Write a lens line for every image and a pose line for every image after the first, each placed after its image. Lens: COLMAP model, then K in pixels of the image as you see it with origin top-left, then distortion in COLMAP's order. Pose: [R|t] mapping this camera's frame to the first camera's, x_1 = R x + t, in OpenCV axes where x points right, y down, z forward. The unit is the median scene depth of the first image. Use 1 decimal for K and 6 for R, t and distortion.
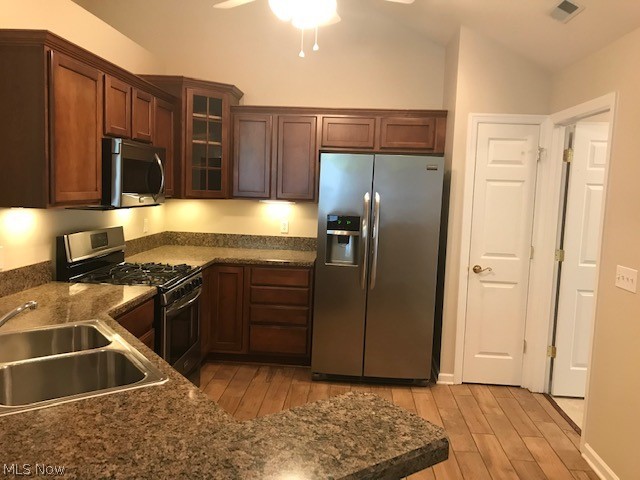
lens RADIAL K [[523.0, 0, 320.7], [0, 523.0, 231.7], [0, 0, 1]] dist [0.029072, -0.029989]
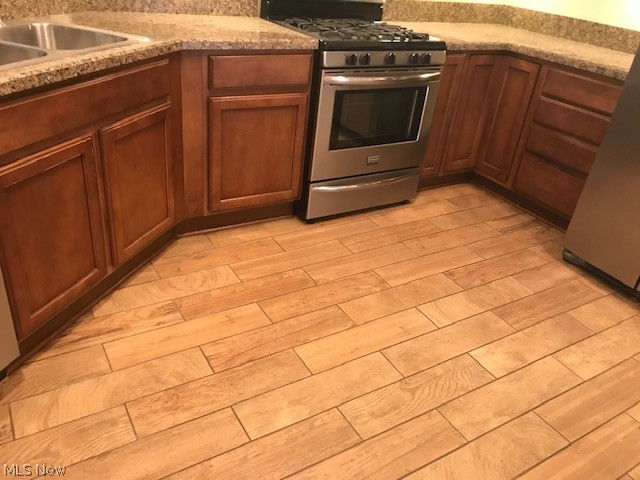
lens RADIAL K [[523.0, 0, 318.6], [0, 523.0, 233.4], [0, 0, 1]] dist [0.029072, -0.029989]
pose [[0.575542, 0.415138, -0.704565, 0.260390], [-0.153477, 0.901091, 0.405562, 0.034885], [0.803241, -0.125284, 0.582329, 0.375847]]
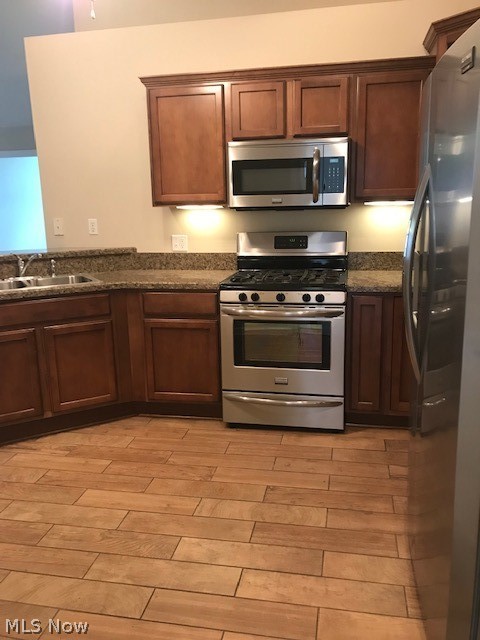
lens RADIAL K [[523.0, 0, 245.6], [0, 523.0, 315.5], [0, 0, 1]] dist [0.029072, -0.029989]
pose [[-0.128113, 0.169218, -0.977217, 0.530211], [-0.074331, 0.980926, 0.179606, -0.017580], [0.988970, 0.095647, -0.113091, 0.865137]]
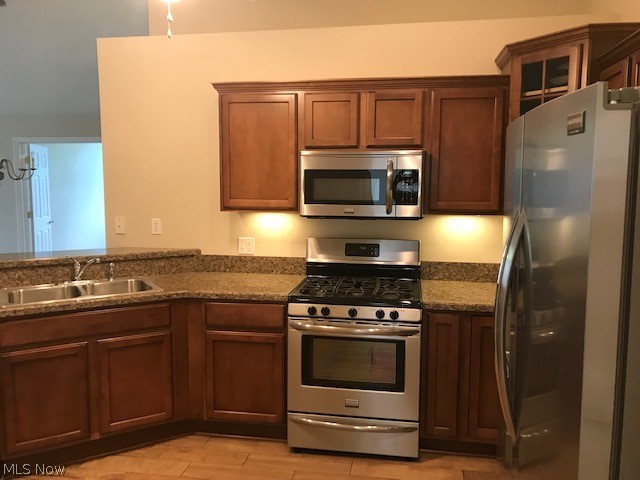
lens RADIAL K [[523.0, 0, 322.3], [0, 523.0, 235.4], [0, 0, 1]] dist [0.029072, -0.029989]
pose [[-0.098204, 0.061927, -0.993238, 0.490558], [-0.099604, 0.992439, 0.071725, -0.063319], [0.990169, 0.105974, -0.091293, 0.840765]]
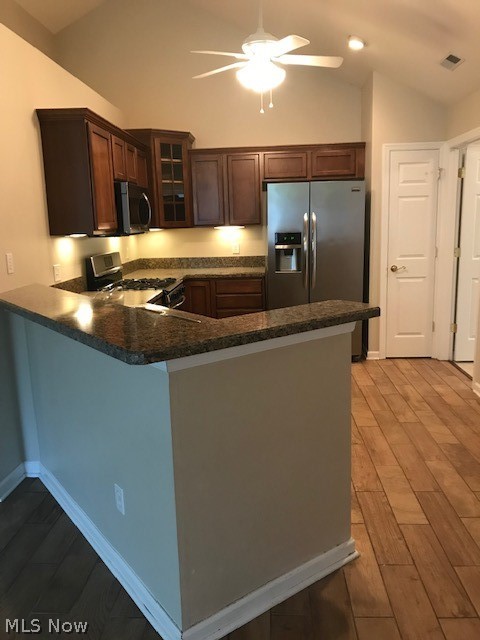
lens RADIAL K [[523.0, 0, 246.4], [0, 523.0, 318.8], [0, 0, 1]] dist [0.029072, -0.029989]
pose [[0.997609, -0.068675, 0.007800, -0.078825], [0.067611, 0.993068, 0.096152, 0.045625], [-0.014349, -0.095395, 0.995336, -0.276998]]
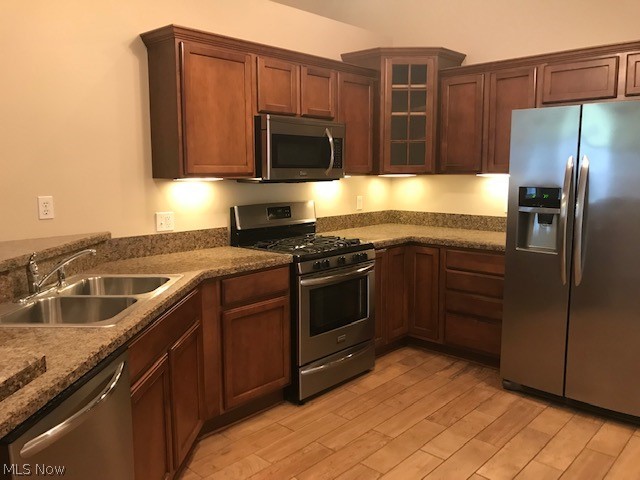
lens RADIAL K [[523.0, 0, 319.4], [0, 523.0, 234.0], [0, 0, 1]] dist [0.029072, -0.029989]
pose [[0.772865, 0.037022, -0.633489, 0.277678], [-0.023027, 0.999275, 0.030307, 0.021626], [0.634152, -0.008836, 0.773158, 0.175905]]
